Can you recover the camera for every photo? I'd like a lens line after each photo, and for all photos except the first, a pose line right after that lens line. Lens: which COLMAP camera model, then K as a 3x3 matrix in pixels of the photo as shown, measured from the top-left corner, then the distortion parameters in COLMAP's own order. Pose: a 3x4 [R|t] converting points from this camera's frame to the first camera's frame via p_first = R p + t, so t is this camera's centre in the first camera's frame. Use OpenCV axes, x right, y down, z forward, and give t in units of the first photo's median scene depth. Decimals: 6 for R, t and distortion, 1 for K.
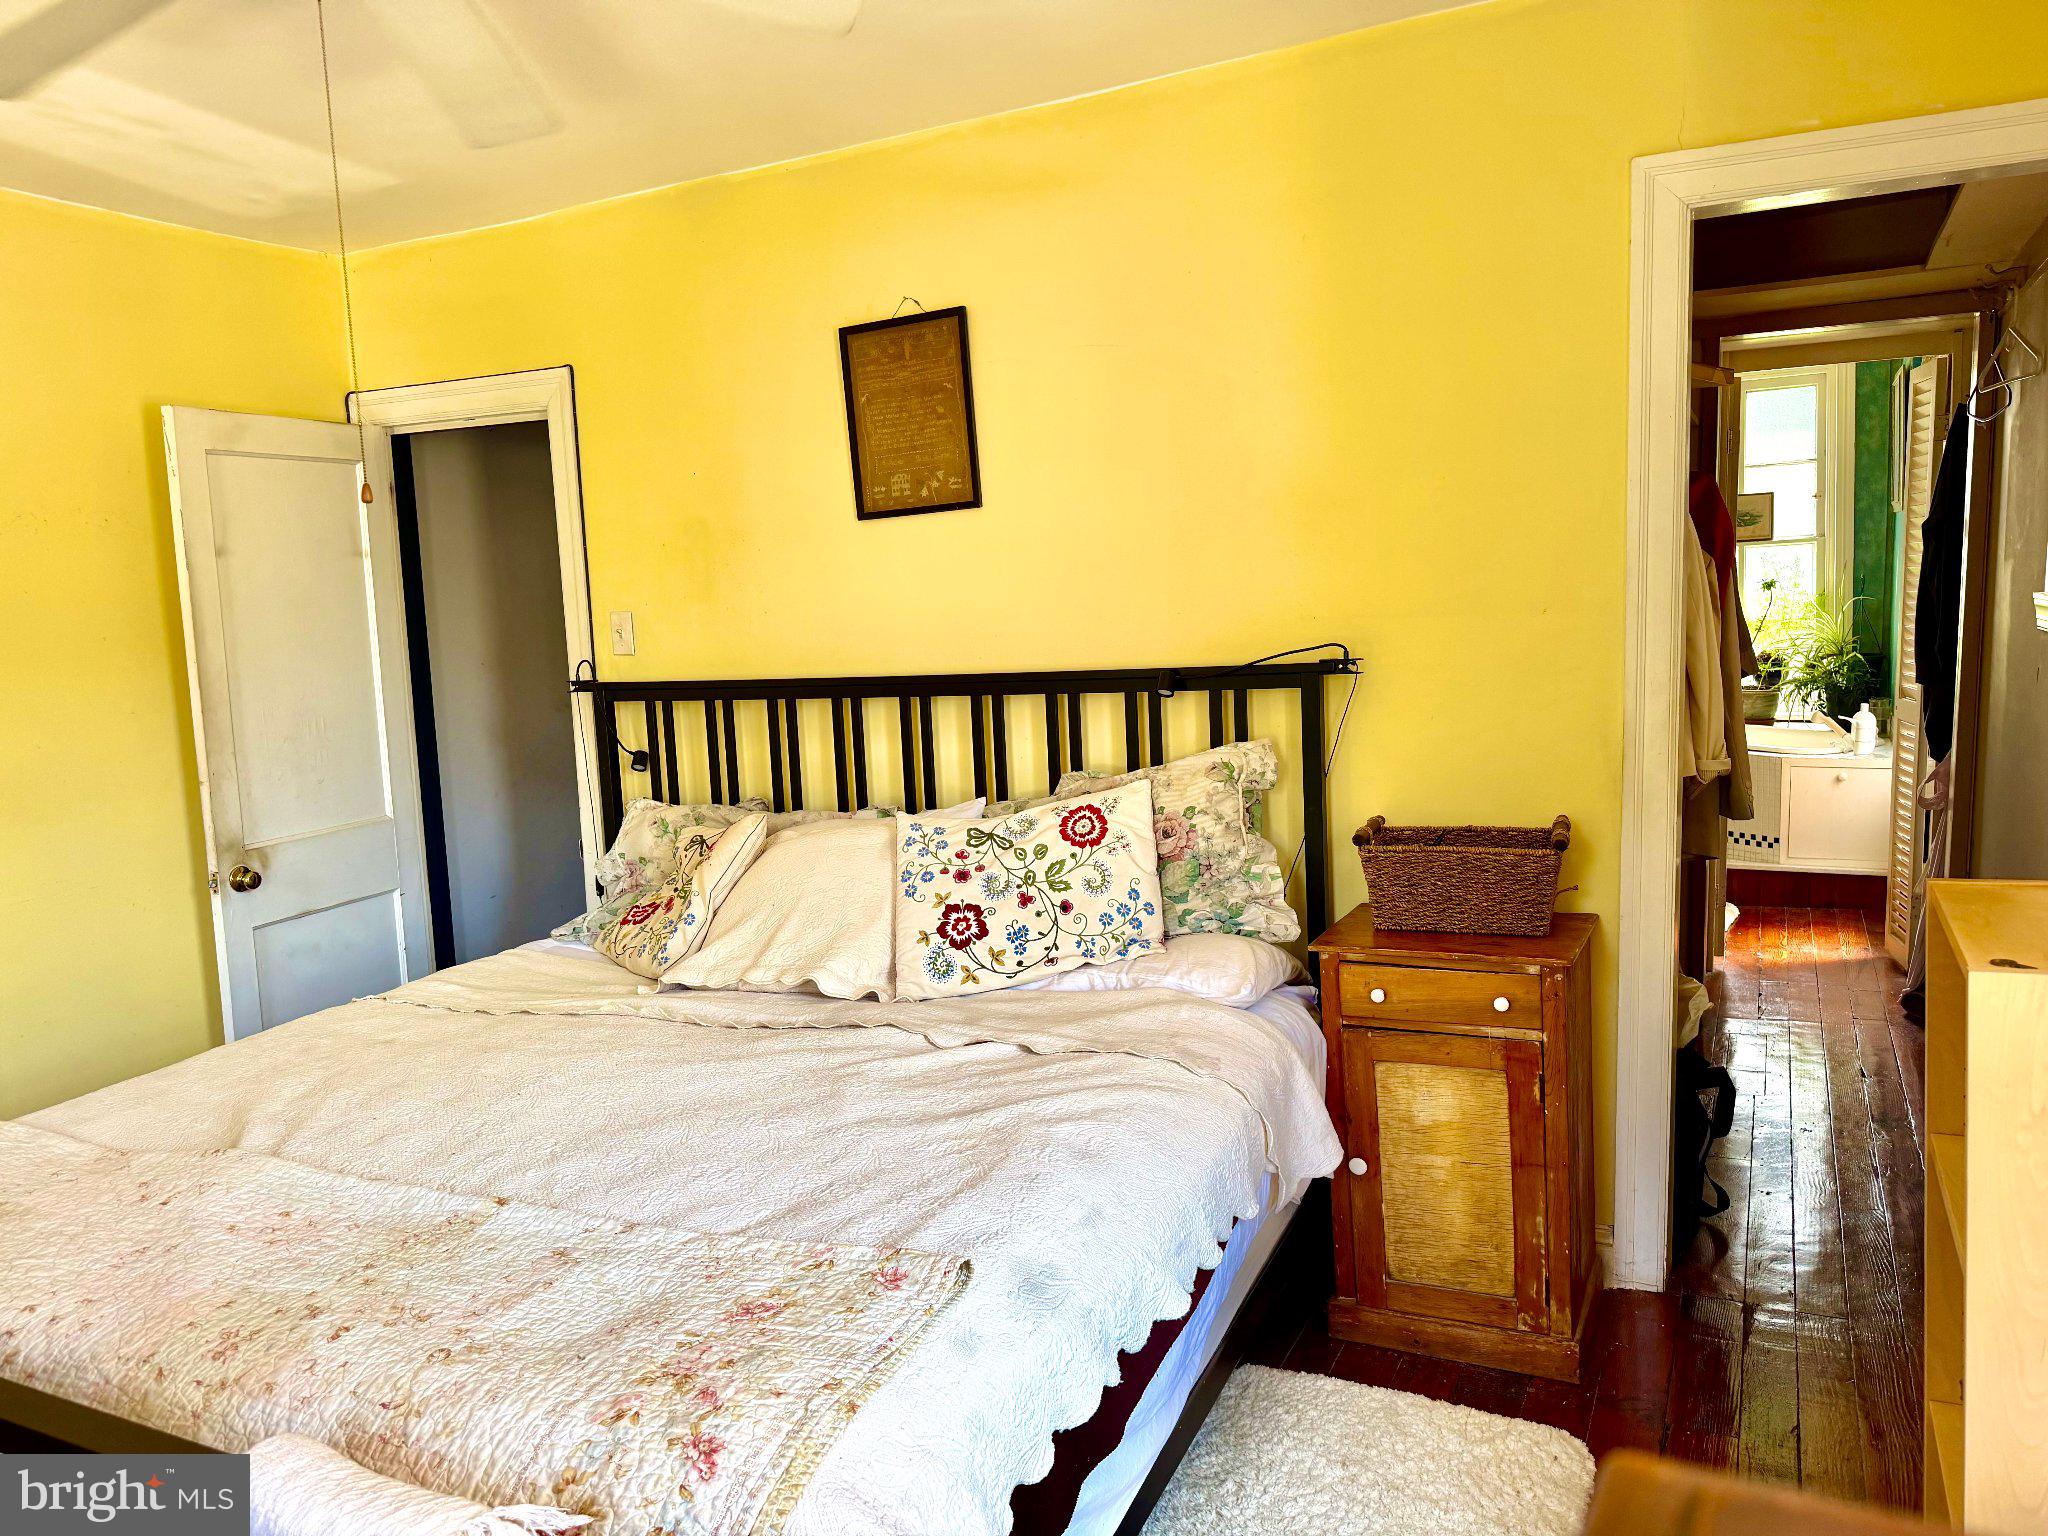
lens RADIAL K [[1452.0, 0, 1024.0], [0, 1452.0, 768.0], [0, 0, 1]] dist [0.003233, -0.000955]
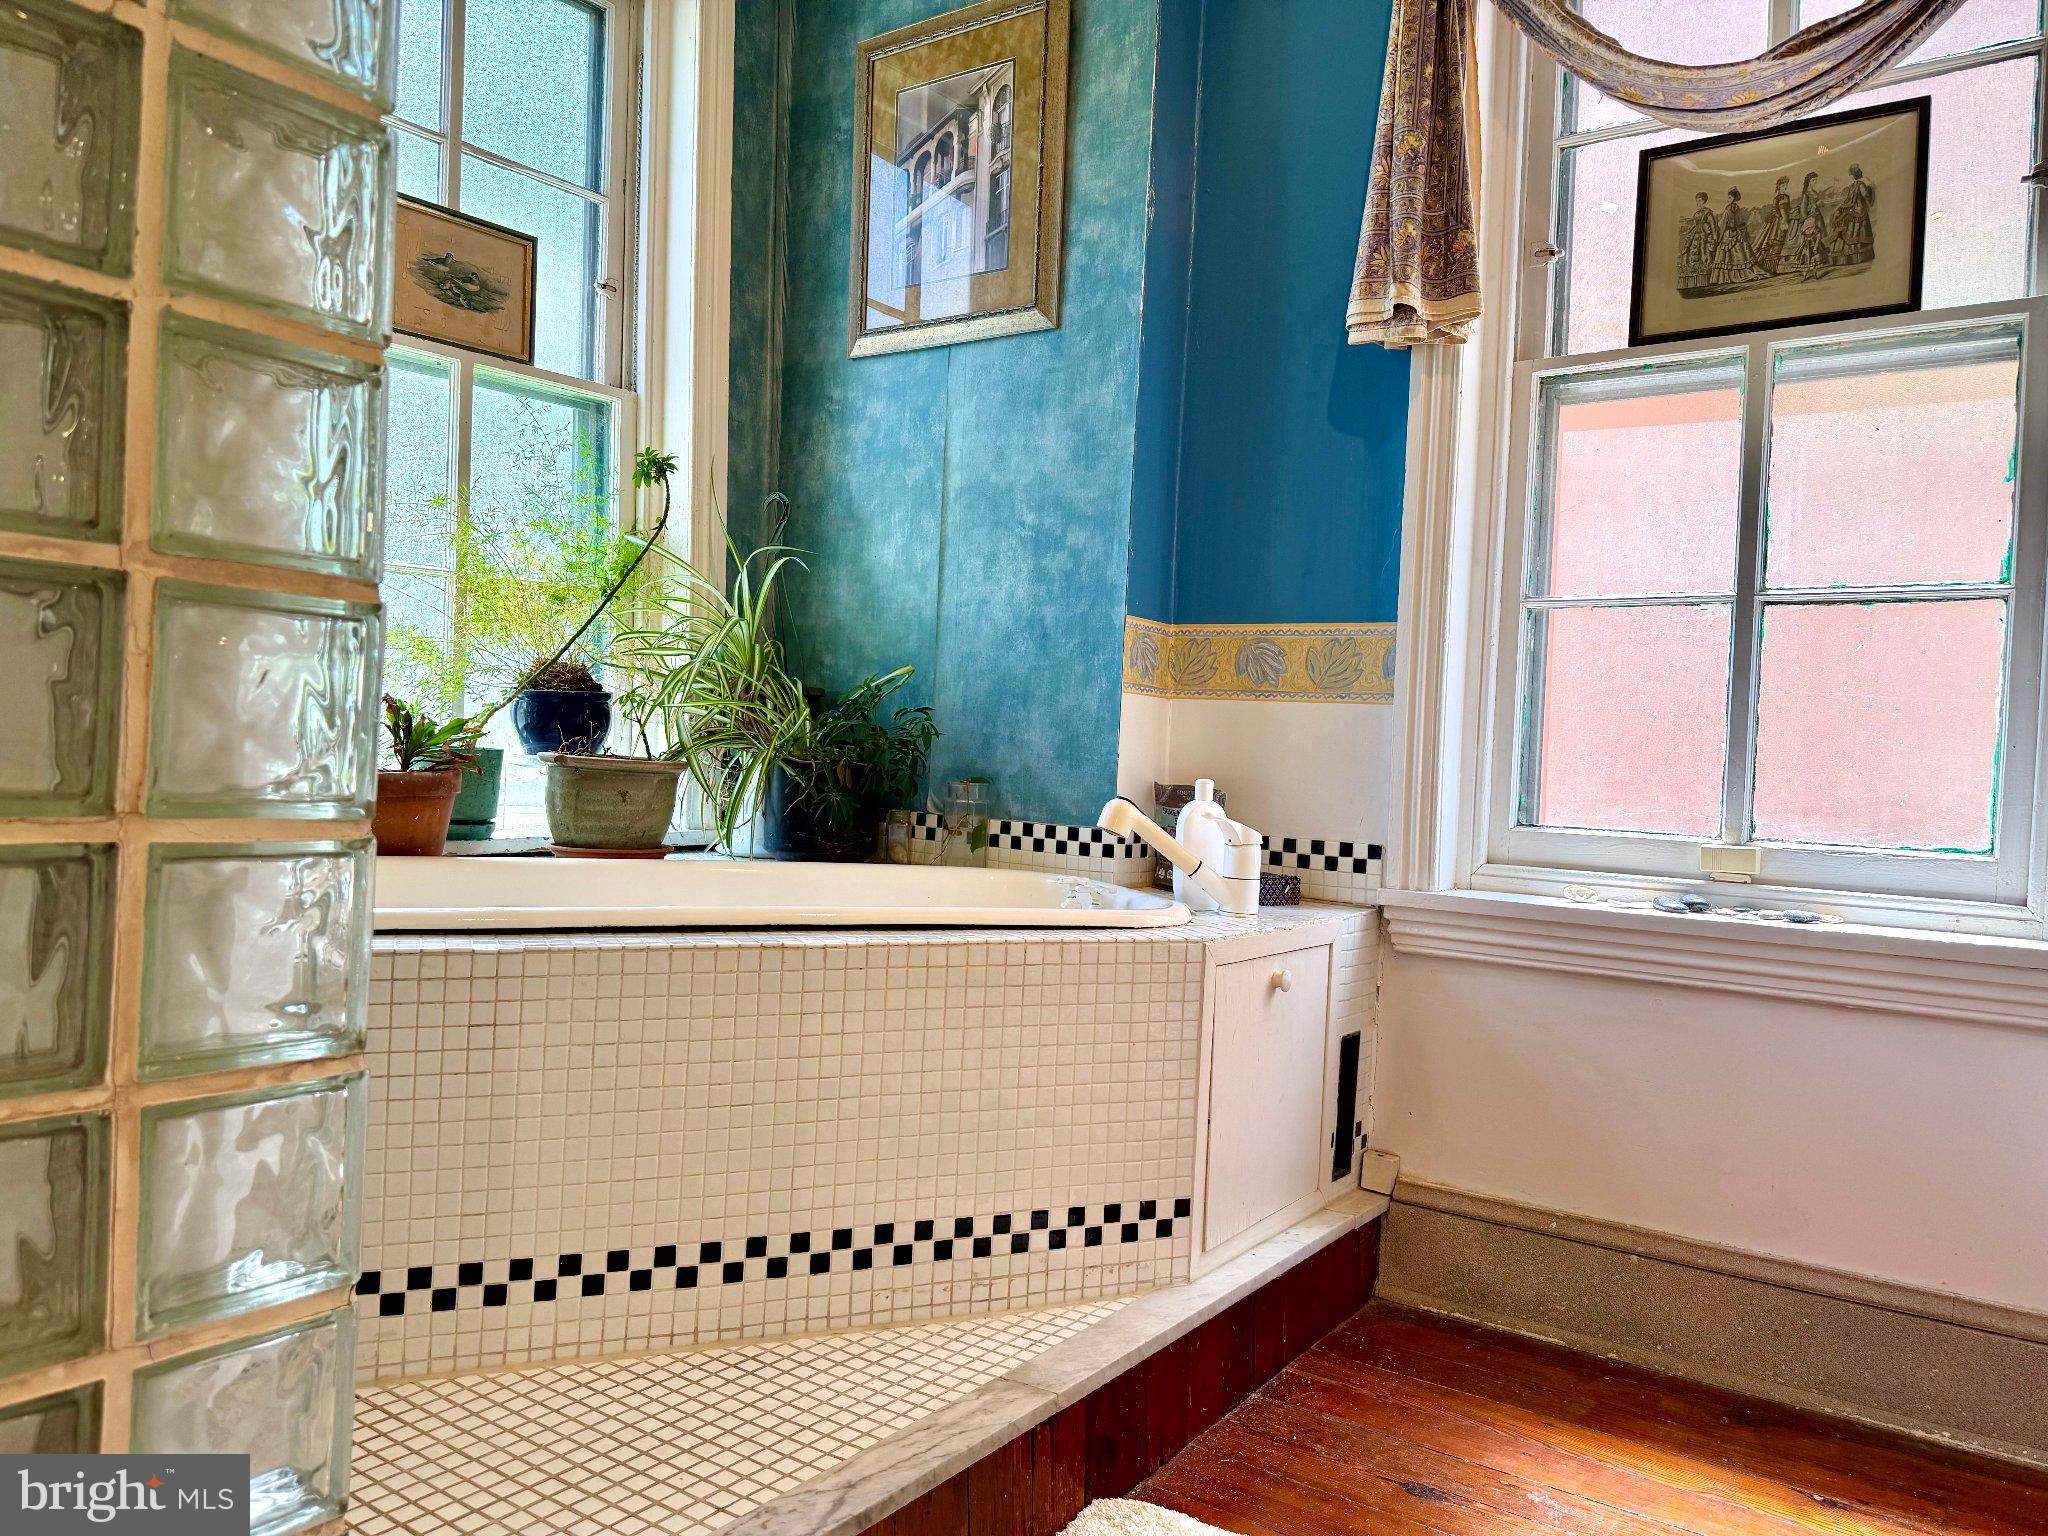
lens RADIAL K [[1452.0, 0, 1024.0], [0, 1452.0, 768.0], [0, 0, 1]] dist [0.003233, -0.000955]
pose [[0.138220, 0.039496, 0.989614, 0.177513], [0.077075, 0.995745, -0.050506, -0.028166], [-0.987398, 0.083256, 0.134587, 0.856536]]
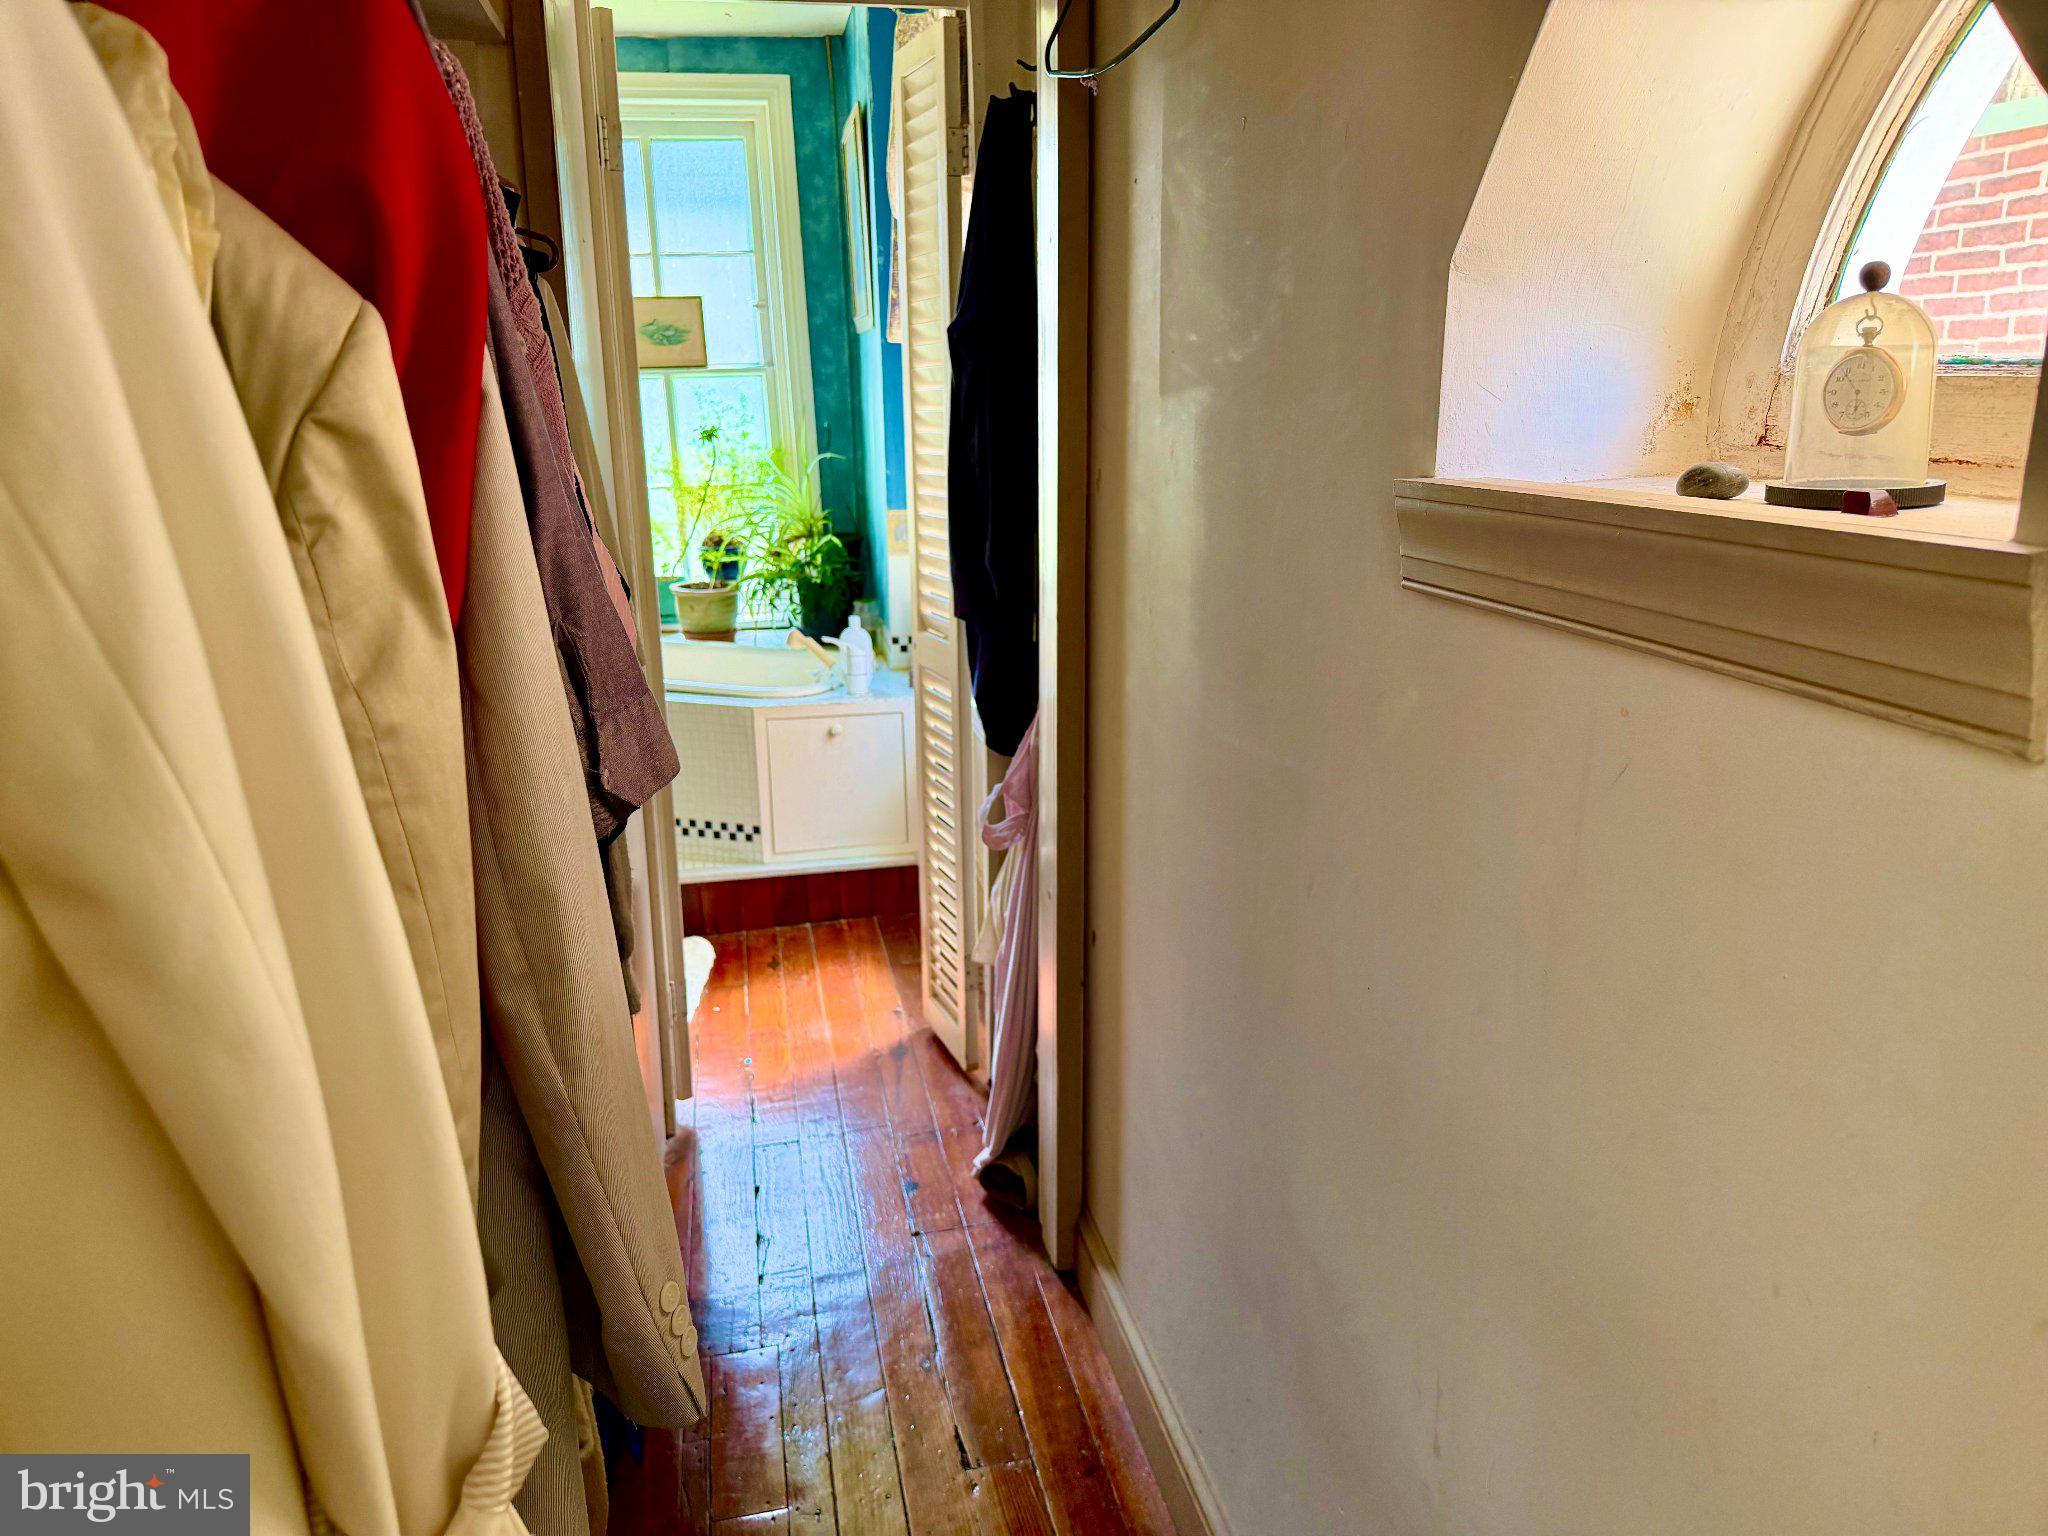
lens RADIAL K [[1425.6, 0, 1024.0], [0, 1425.6, 768.0], [0, 0, 1]] dist [0.155139, -0.176876]
pose [[0.780793, -0.131259, 0.610846, 0.190981], [0.064815, 0.989425, 0.129760, -0.049140], [-0.621418, -0.061724, 0.781044, 0.364608]]
